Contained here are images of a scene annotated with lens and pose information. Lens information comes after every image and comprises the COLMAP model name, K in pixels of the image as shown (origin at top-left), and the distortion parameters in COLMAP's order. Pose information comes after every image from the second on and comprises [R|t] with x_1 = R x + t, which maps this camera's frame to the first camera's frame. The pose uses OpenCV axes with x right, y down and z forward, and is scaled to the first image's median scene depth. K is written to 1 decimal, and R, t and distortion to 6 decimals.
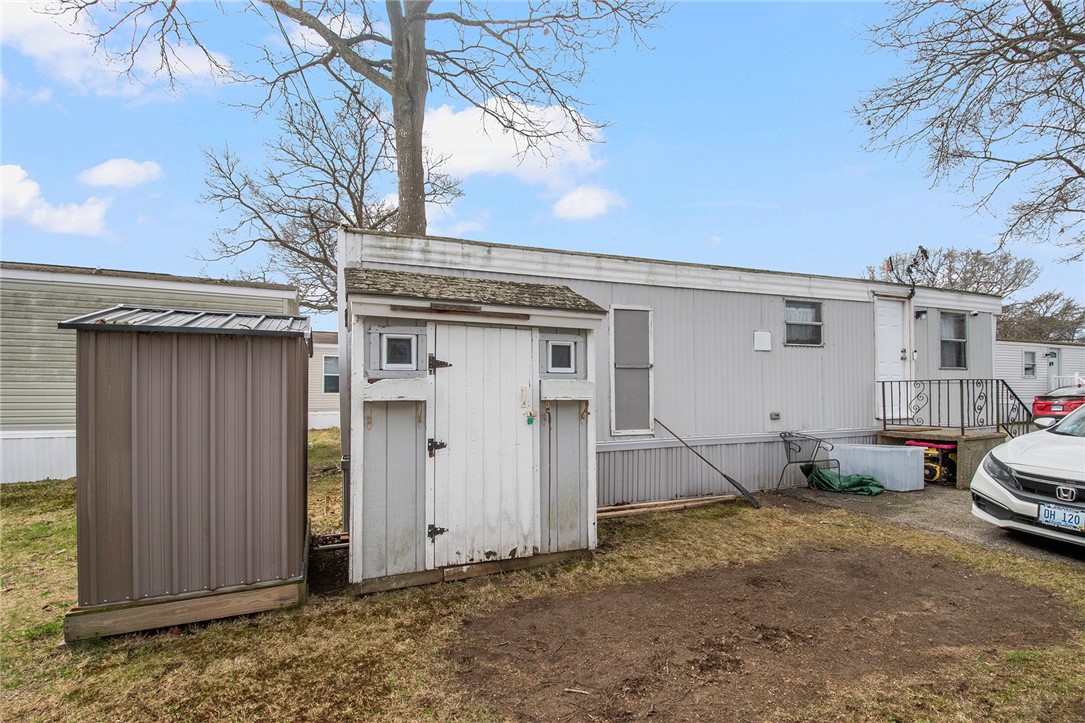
lens RADIAL K [[486.3, 0, 542.5], [0, 486.3, 361.5], [0, 0, 1]] dist [0.000708, -0.013328]
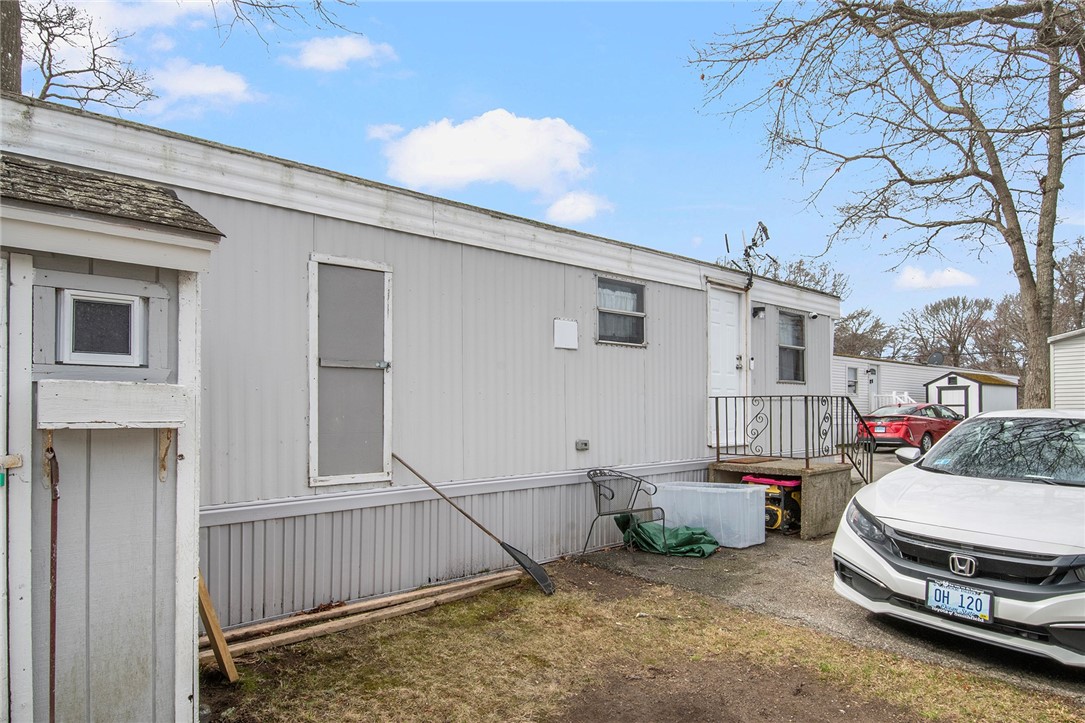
lens RADIAL K [[550.8, 0, 542.3], [0, 550.8, 339.7], [0, 0, 1]] dist [0.011832, -0.000057]
pose [[0.947687, 0.044766, 0.316046, 0.183078], [-0.025458, 0.997563, -0.064963, 0.016349], [-0.318184, 0.053519, 0.946517, 0.290289]]
